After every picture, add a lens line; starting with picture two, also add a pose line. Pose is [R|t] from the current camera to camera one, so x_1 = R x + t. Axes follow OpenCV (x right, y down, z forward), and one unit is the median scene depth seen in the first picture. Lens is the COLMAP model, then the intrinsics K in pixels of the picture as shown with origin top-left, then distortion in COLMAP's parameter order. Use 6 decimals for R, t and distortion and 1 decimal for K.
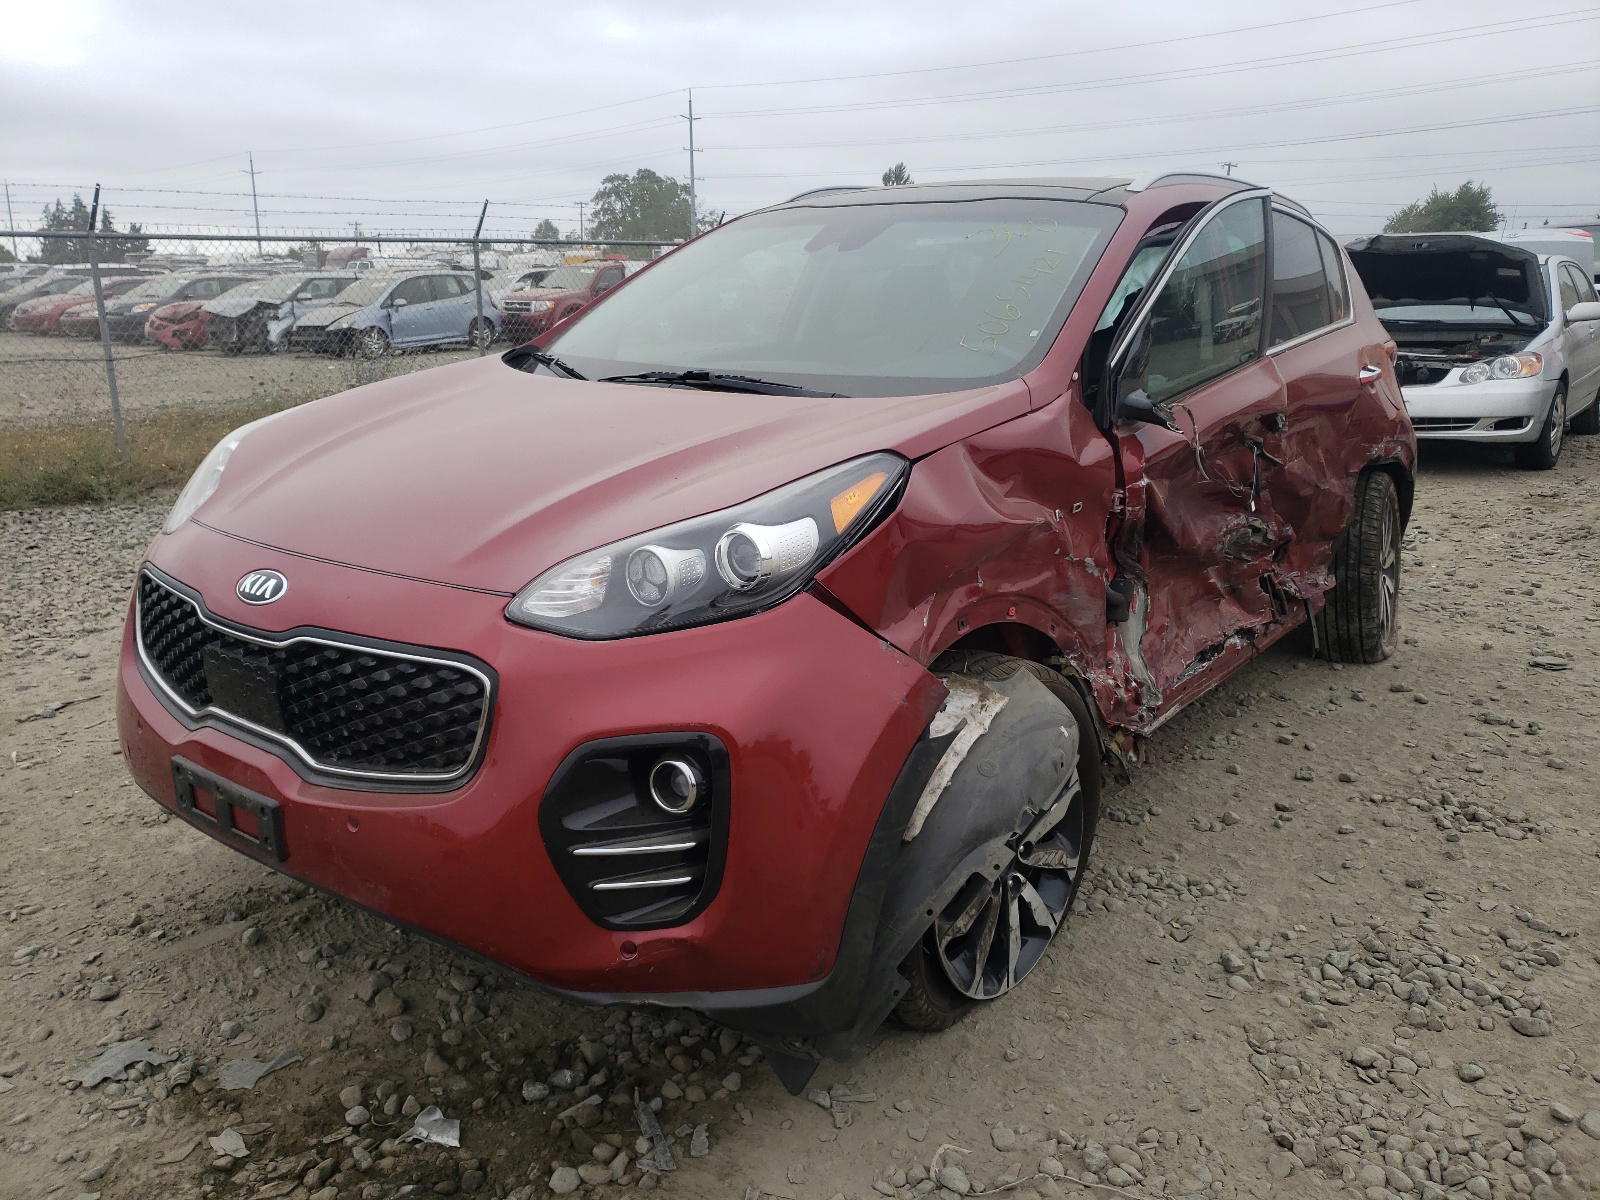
lens RADIAL K [[1272.8, 0, 801.5], [0, 1272.8, 598.2], [0, 0, 1]] dist [0.022953, 0.009081]
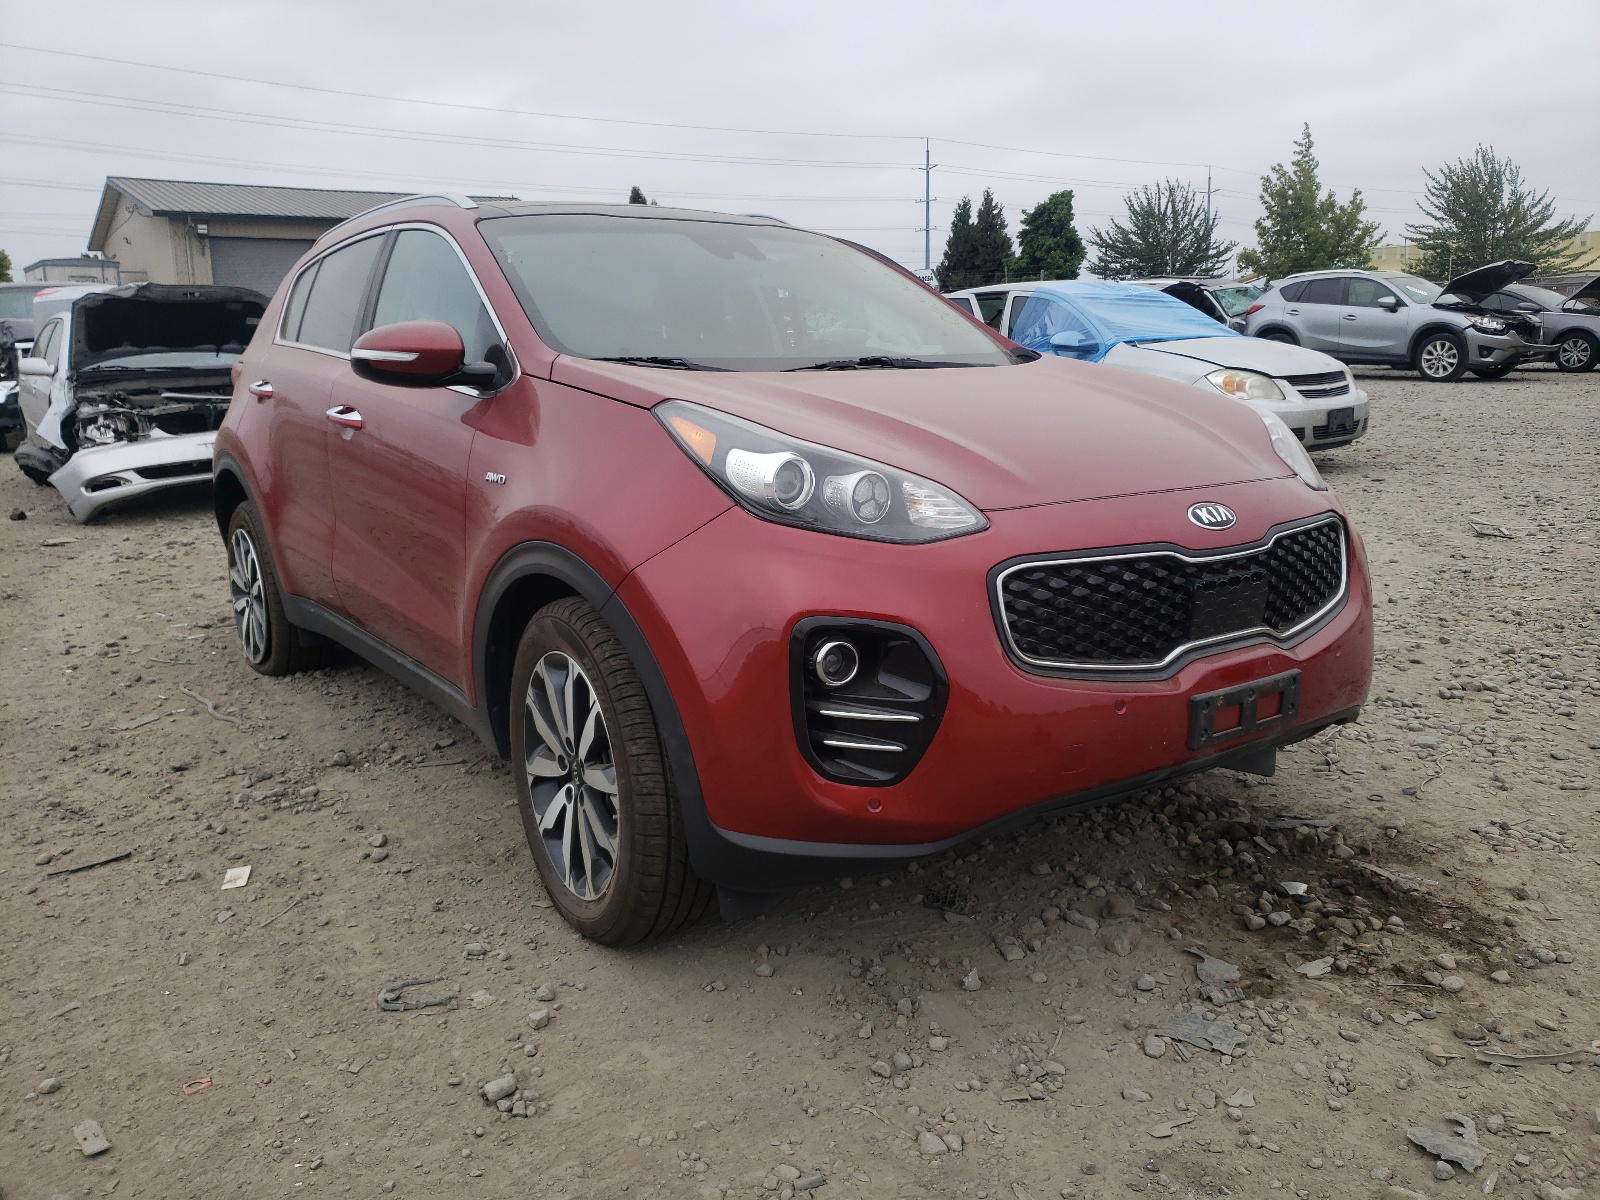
lens RADIAL K [[1272.8, 0, 801.0], [0, 1272.8, 598.4], [0, 0, 1]] dist [0.022953, 0.009081]
pose [[0.256964, -0.192153, 0.947126, -0.982549], [0.246176, 0.960720, 0.128121, -0.107040], [-0.934541, 0.200238, 0.294173, 0.618188]]
